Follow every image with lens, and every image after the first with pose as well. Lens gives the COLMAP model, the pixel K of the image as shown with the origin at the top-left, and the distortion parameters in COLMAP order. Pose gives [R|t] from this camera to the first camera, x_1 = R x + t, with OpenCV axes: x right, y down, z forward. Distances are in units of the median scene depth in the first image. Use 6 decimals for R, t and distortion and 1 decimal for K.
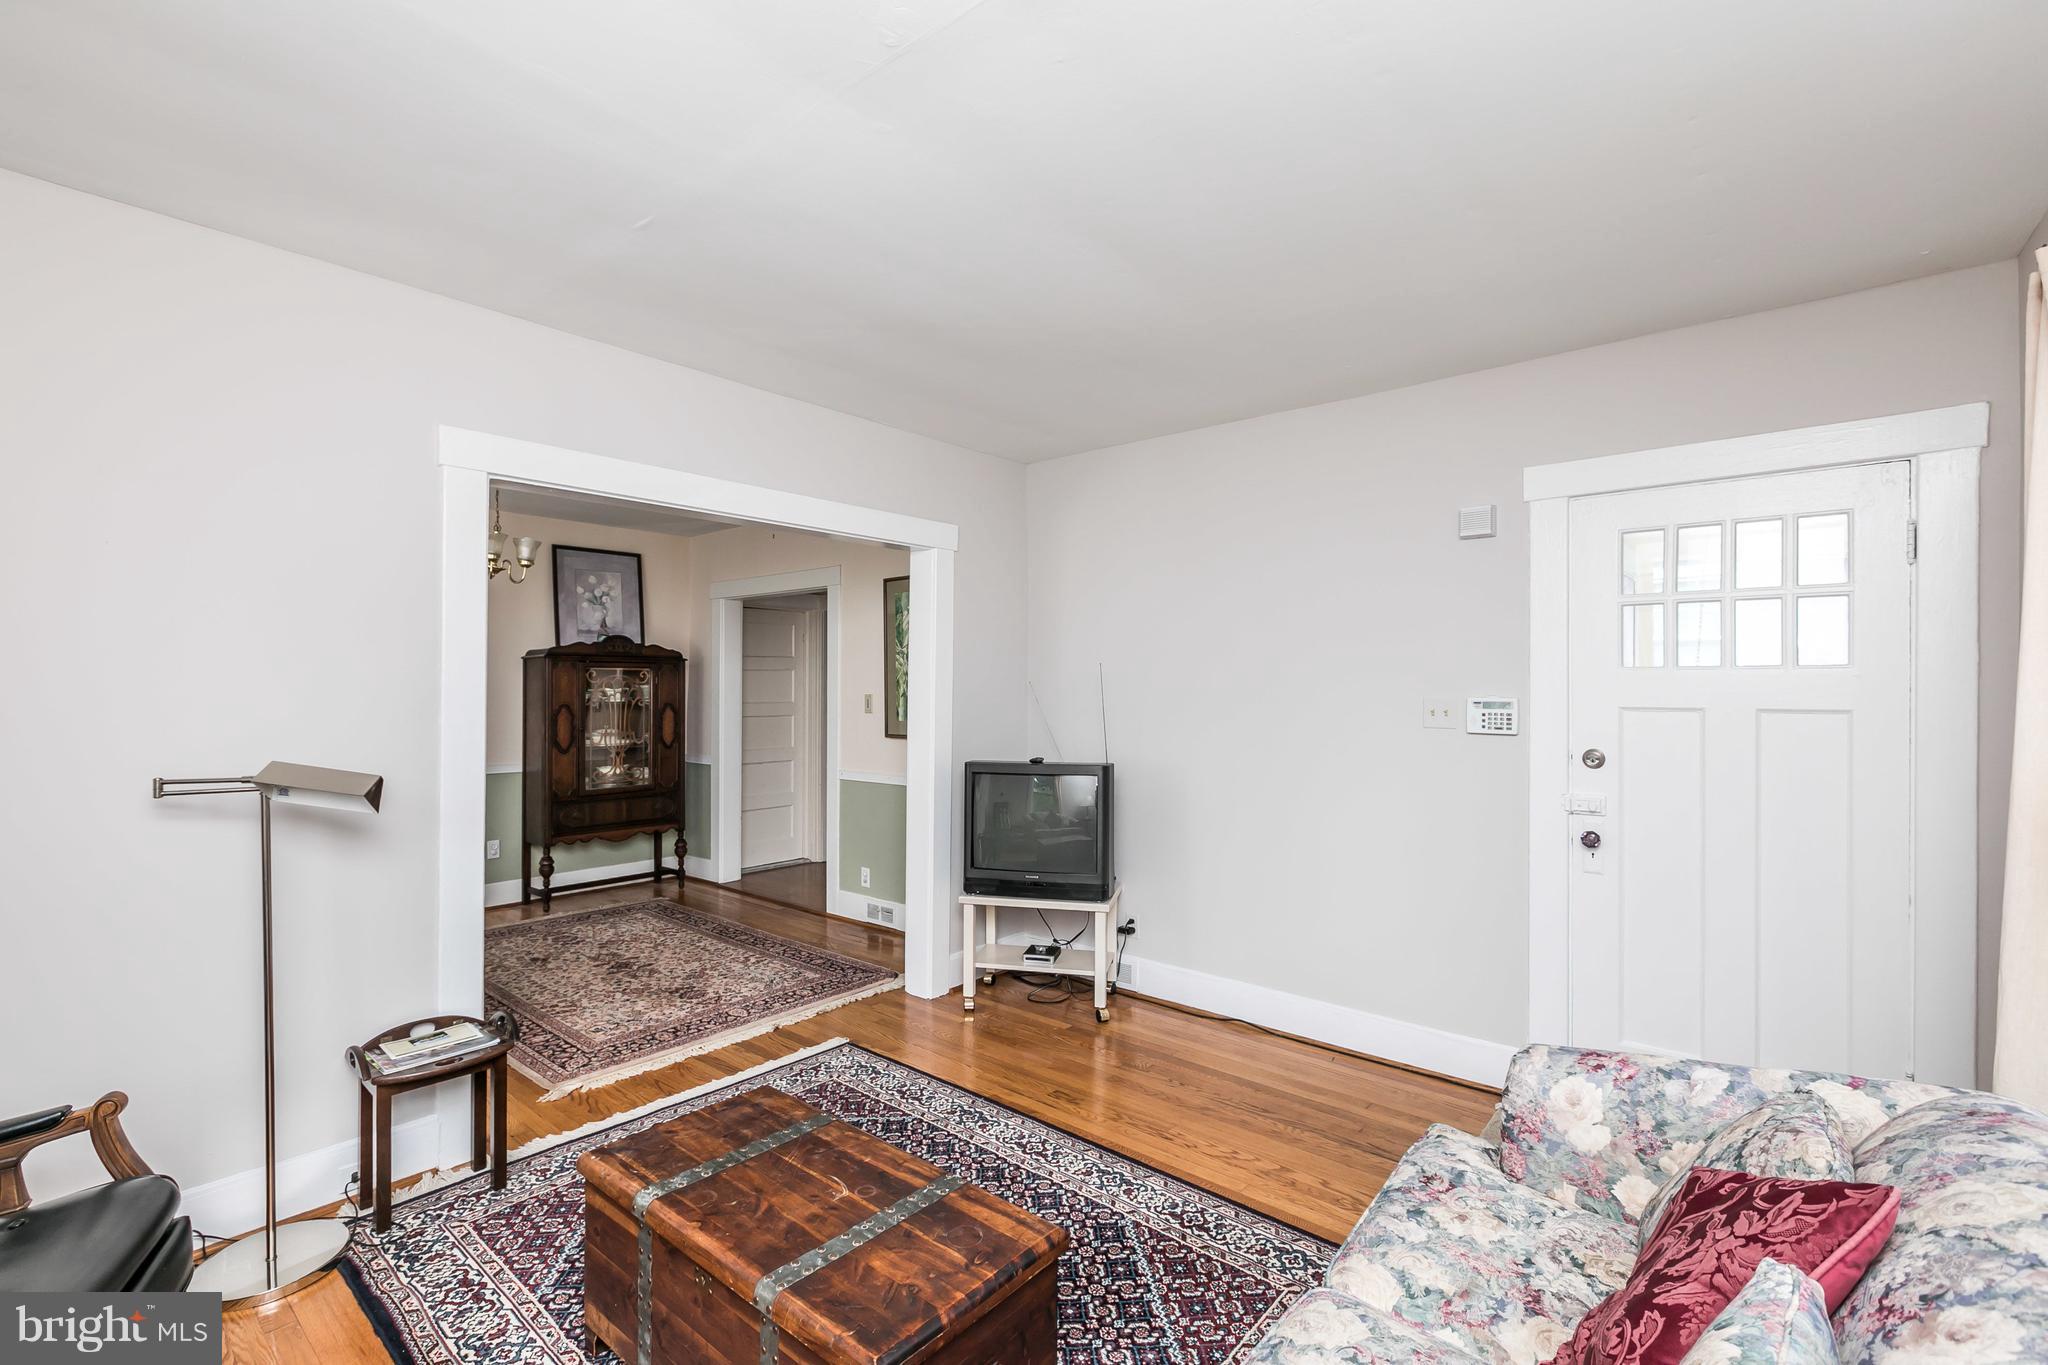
lens RADIAL K [[915.6, 0, 1006.7], [0, 915.6, 682.9], [0, 0, 1]] dist [-0.002279, -0.000536]
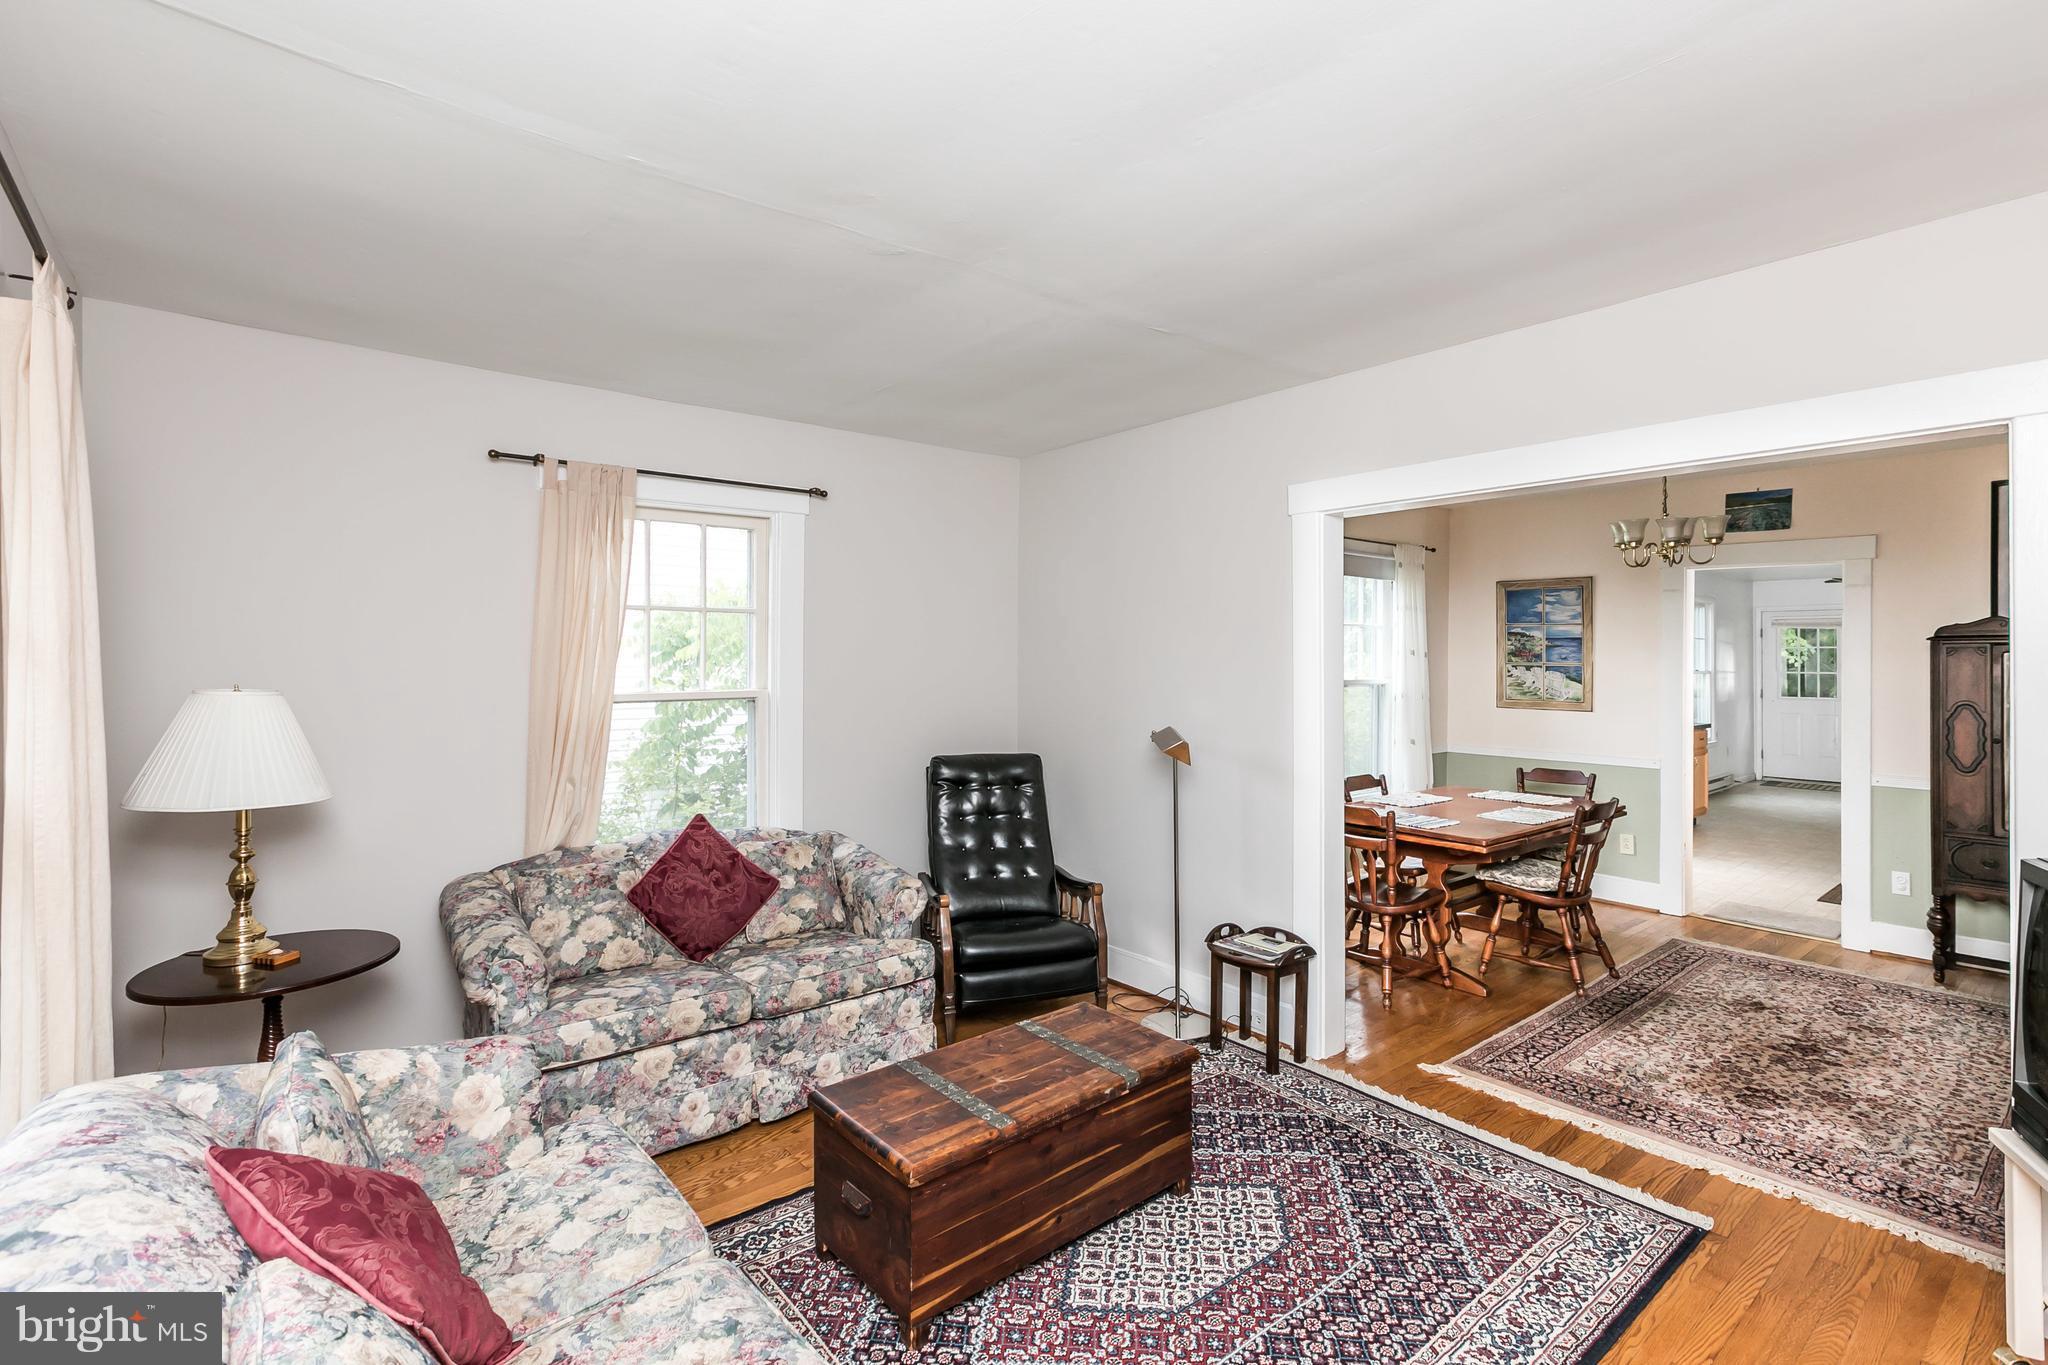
lens RADIAL K [[915.6, 0, 1006.7], [0, 915.6, 682.9], [0, 0, 1]] dist [-0.002279, -0.000536]
pose [[-0.186599, 0.014218, -0.982333, 0.572331], [0.009872, 0.999872, 0.012596, -0.008494], [0.982387, -0.007347, -0.186716, 0.663882]]
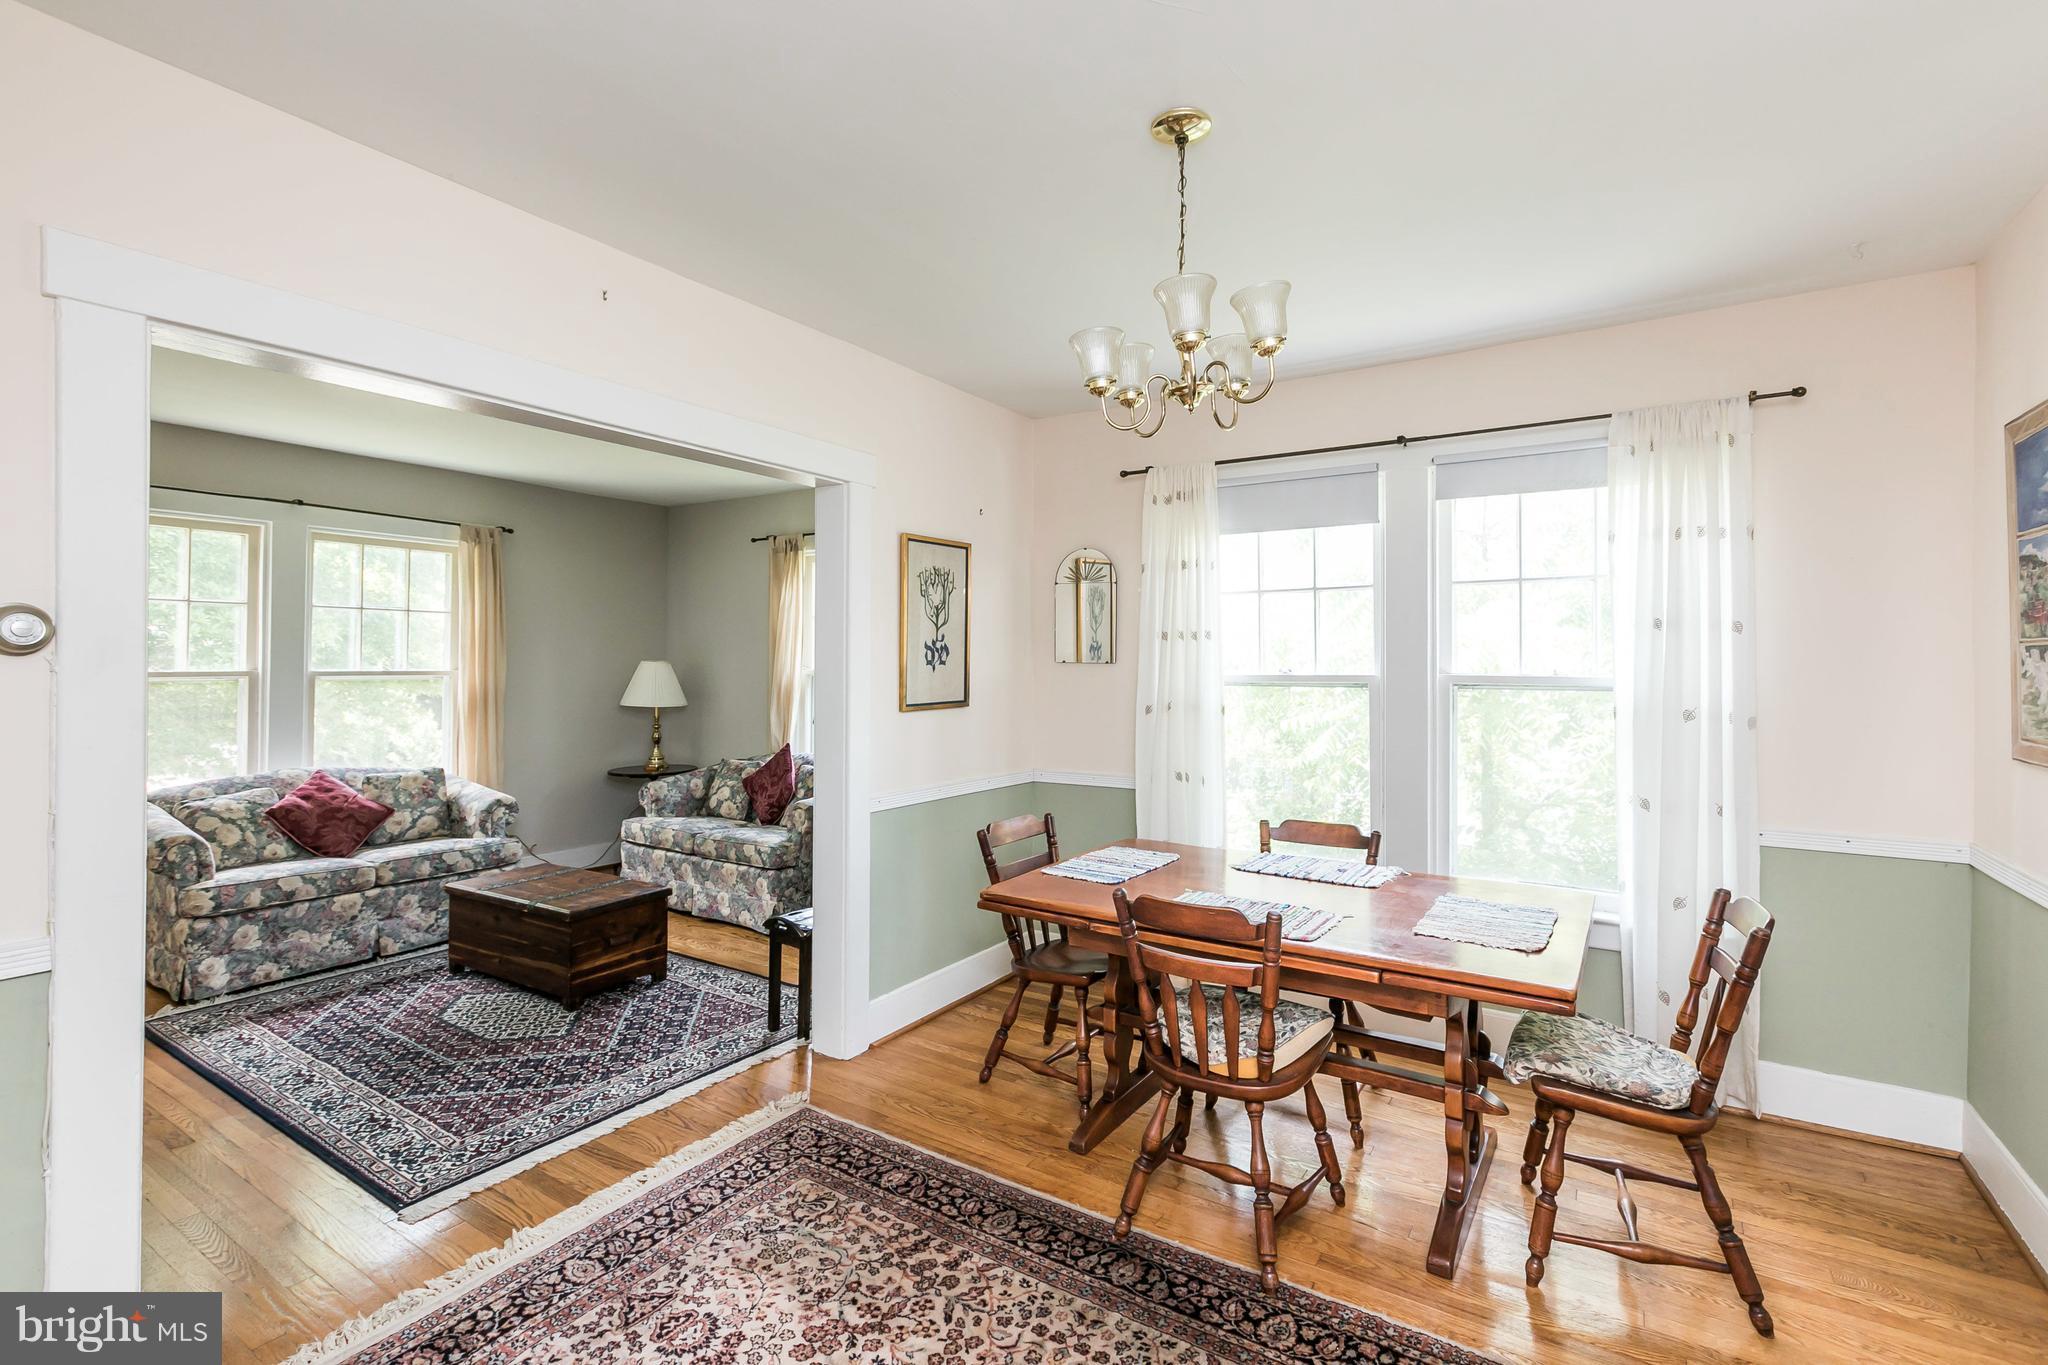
lens RADIAL K [[834.4, 0, 1023.6], [0, 834.4, 648.6], [0, 0, 1]] dist [0.000352, 0.000000]
pose [[-0.981558, -0.004880, -0.191101, -0.514157], [-0.002148, 0.999893, -0.014503, -0.002628], [0.191151, -0.013825, -0.981463, 1.747026]]
